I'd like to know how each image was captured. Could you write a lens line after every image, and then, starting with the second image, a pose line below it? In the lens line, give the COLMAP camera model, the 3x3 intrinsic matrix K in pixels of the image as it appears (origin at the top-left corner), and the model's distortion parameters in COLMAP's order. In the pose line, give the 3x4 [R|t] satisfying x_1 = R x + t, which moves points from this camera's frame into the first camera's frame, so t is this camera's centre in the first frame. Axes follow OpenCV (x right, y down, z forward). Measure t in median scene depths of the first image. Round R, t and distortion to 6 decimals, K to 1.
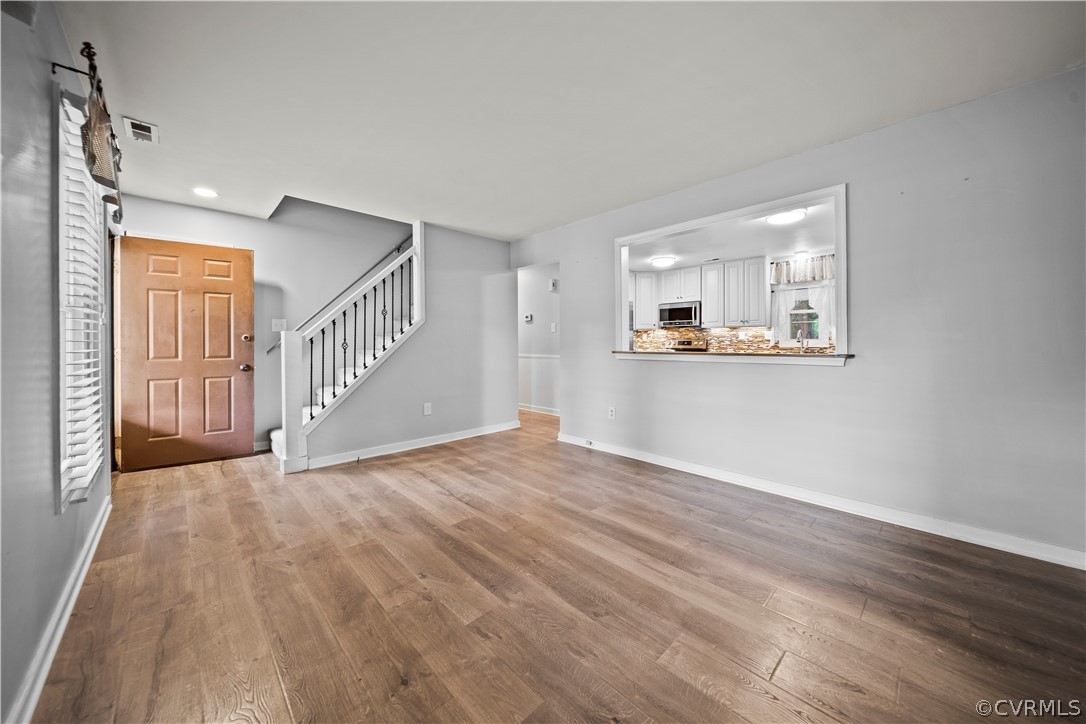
lens RADIAL K [[384.7, 0, 542.6], [0, 384.7, 344.8], [0, 0, 1]] dist [-0.001257, -0.000205]
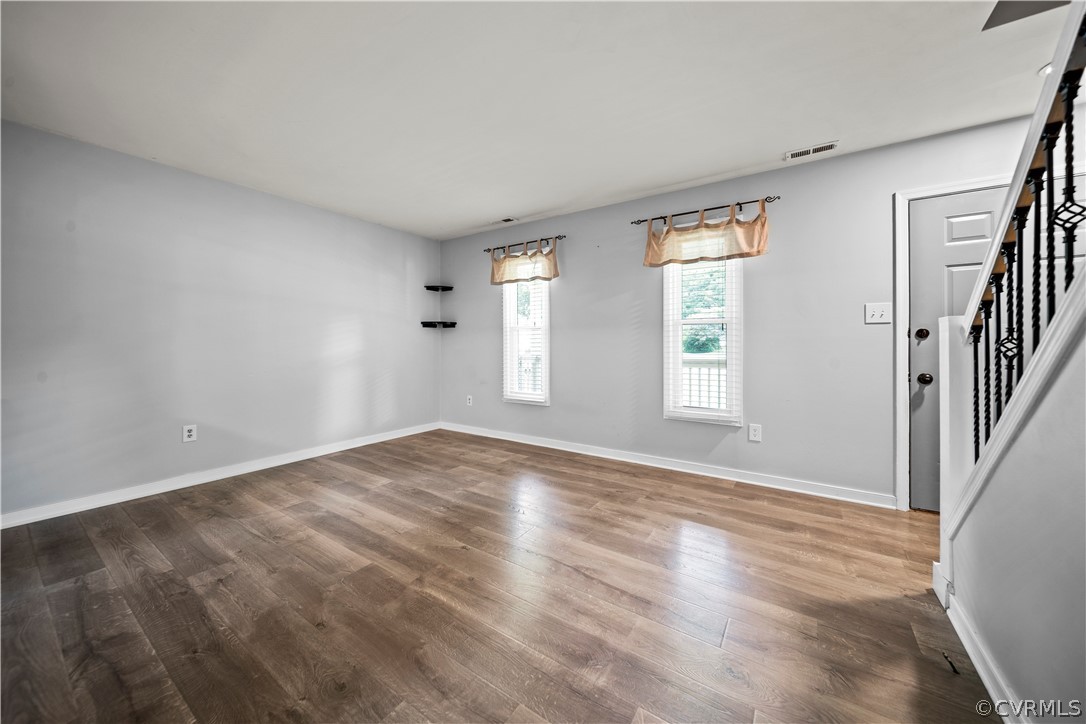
lens RADIAL K [[384.7, 0, 534.8], [0, 384.7, 337.6], [0, 0, 1]] dist [-0.001257, -0.000205]
pose [[-0.980396, -0.000475, -0.197036, -0.043238], [0.001595, 0.999945, -0.010348, -0.003892], [0.197030, -0.010459, -0.980342, 1.949341]]
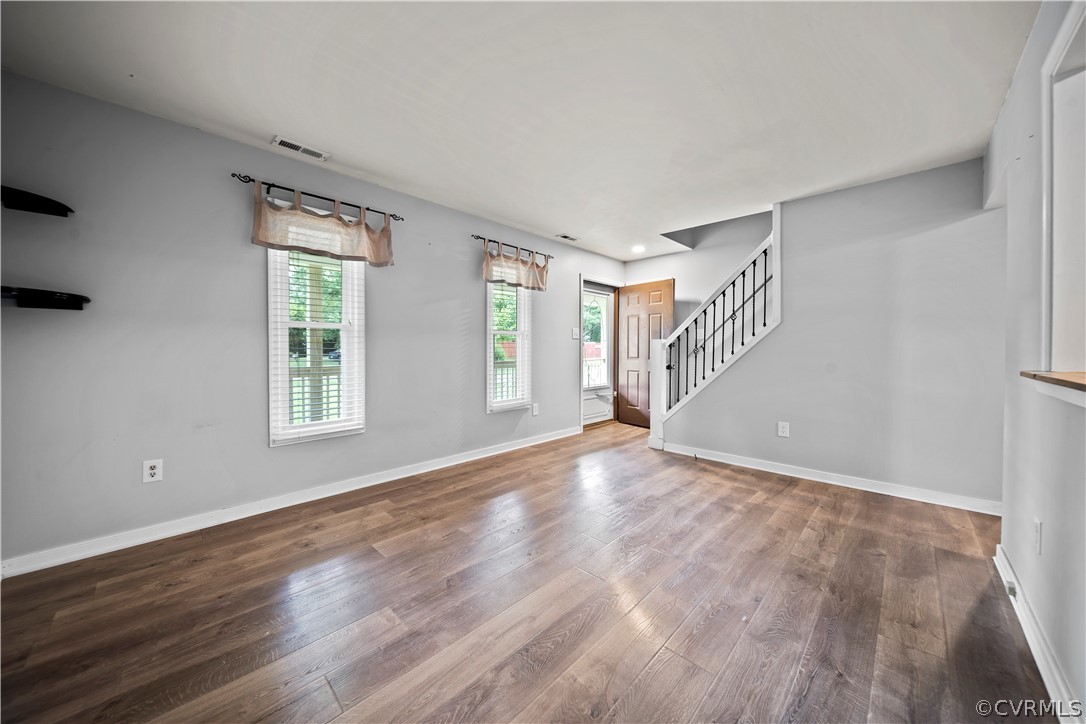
lens RADIAL K [[384.7, 0, 549.4], [0, 384.7, 348.4], [0, 0, 1]] dist [-0.001257, -0.000205]
pose [[0.043167, 0.000415, -0.999068, 0.878431], [-0.006472, 0.999979, 0.000136, -0.002305], [0.999047, 0.006460, 0.043168, 0.829881]]
